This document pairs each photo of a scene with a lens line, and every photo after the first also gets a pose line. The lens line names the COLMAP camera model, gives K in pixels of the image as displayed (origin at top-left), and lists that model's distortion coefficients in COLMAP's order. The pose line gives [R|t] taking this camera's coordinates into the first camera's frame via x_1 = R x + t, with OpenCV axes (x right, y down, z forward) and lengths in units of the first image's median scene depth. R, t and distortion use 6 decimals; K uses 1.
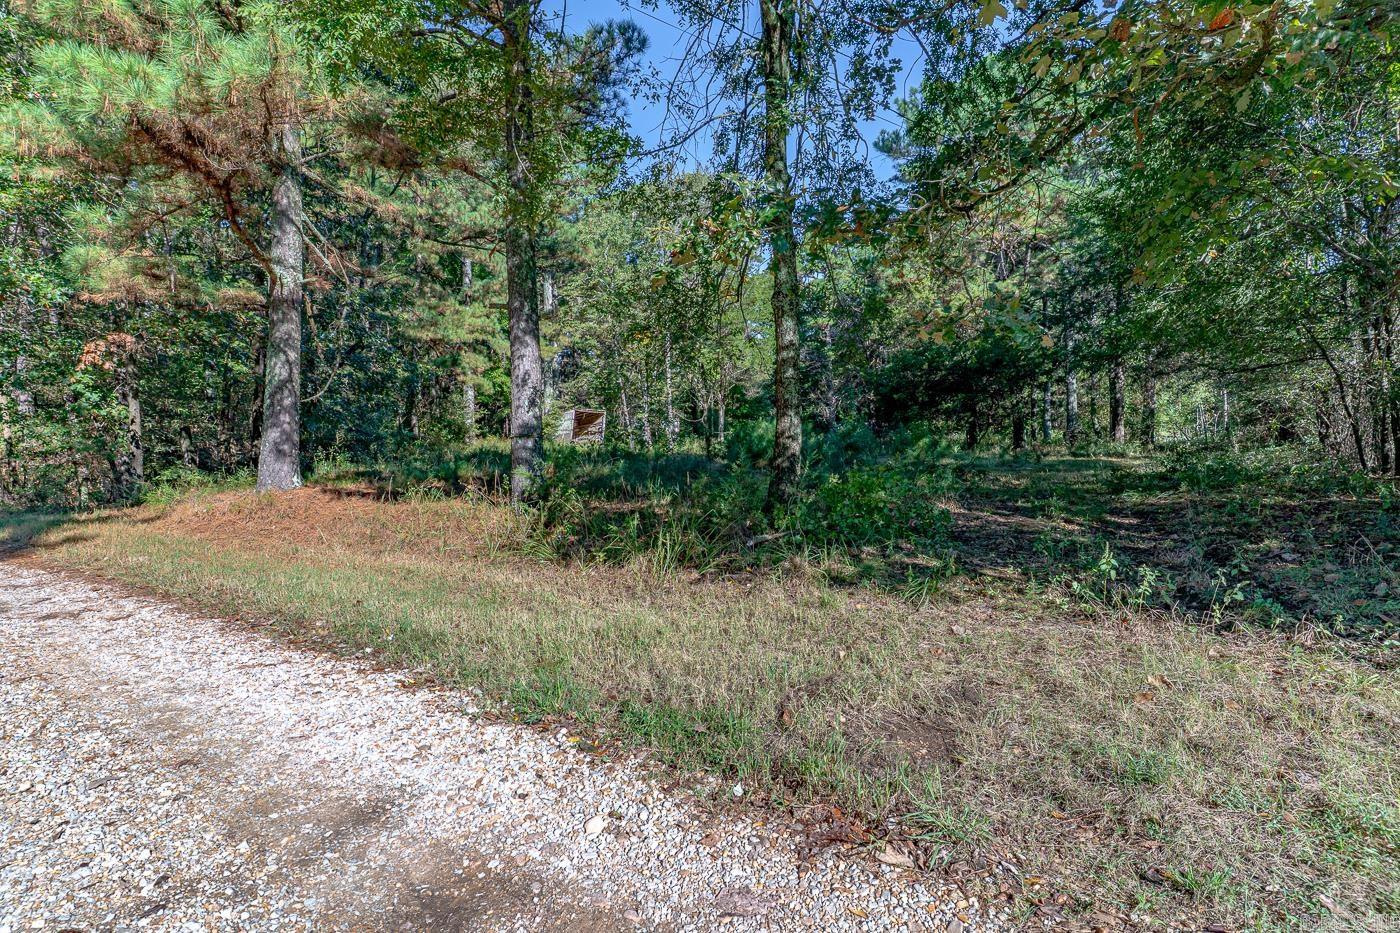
lens RADIAL K [[673.0, 0, 703.3], [0, 673.0, 463.8], [0, 0, 1]] dist [-0.002184, -0.000241]
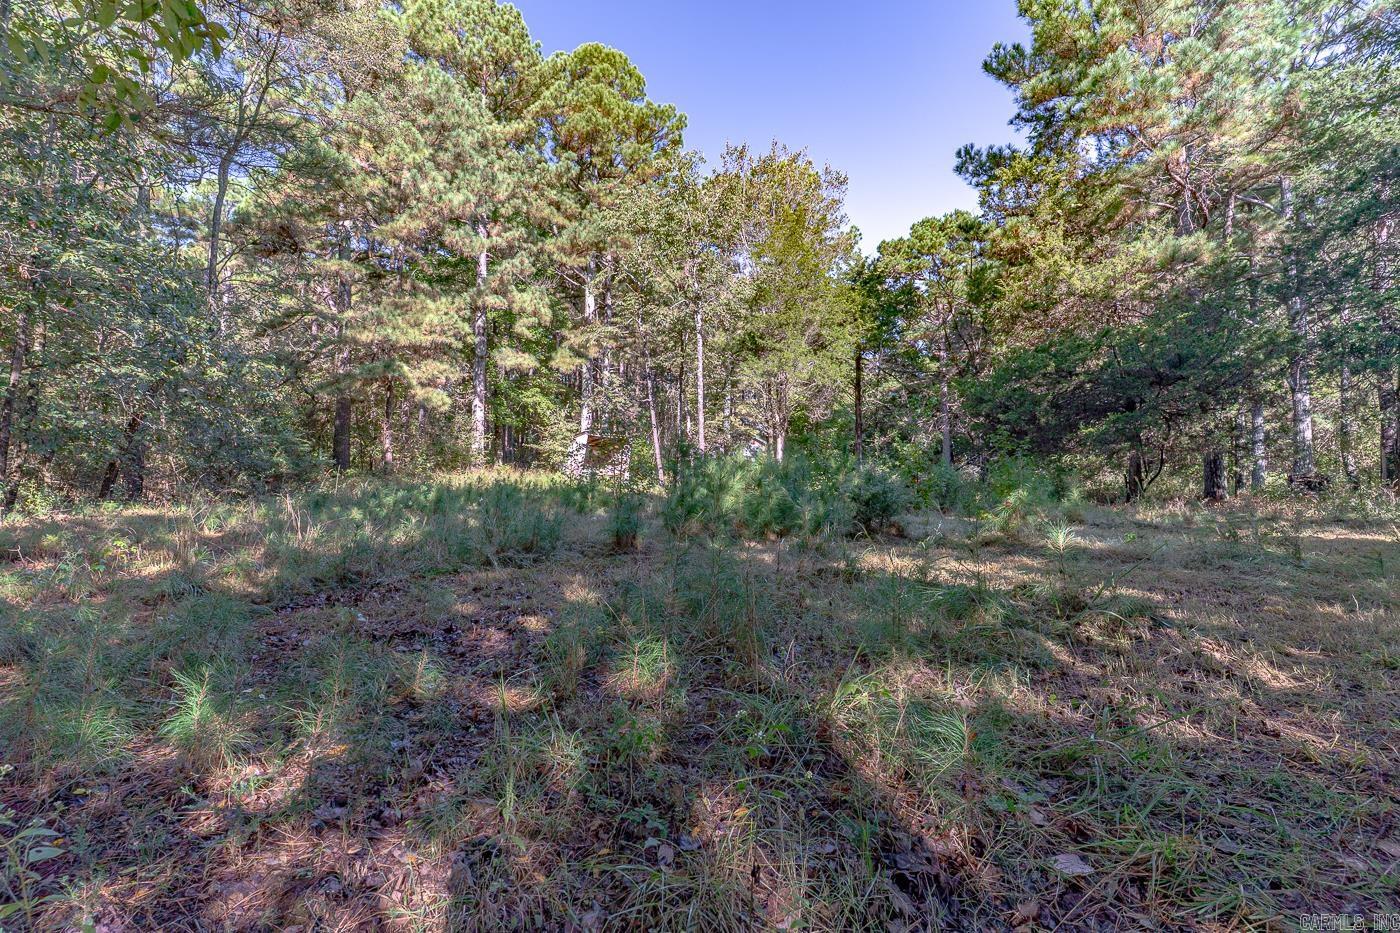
lens RADIAL K [[673.0, 0, 696.1], [0, 673.0, 468.8], [0, 0, 1]] dist [-0.002184, -0.000241]
pose [[0.978696, 0.021146, -0.204221, 0.113212], [-0.028598, 0.999026, -0.033609, -0.017049], [0.203311, 0.038733, 0.978348, 0.266430]]
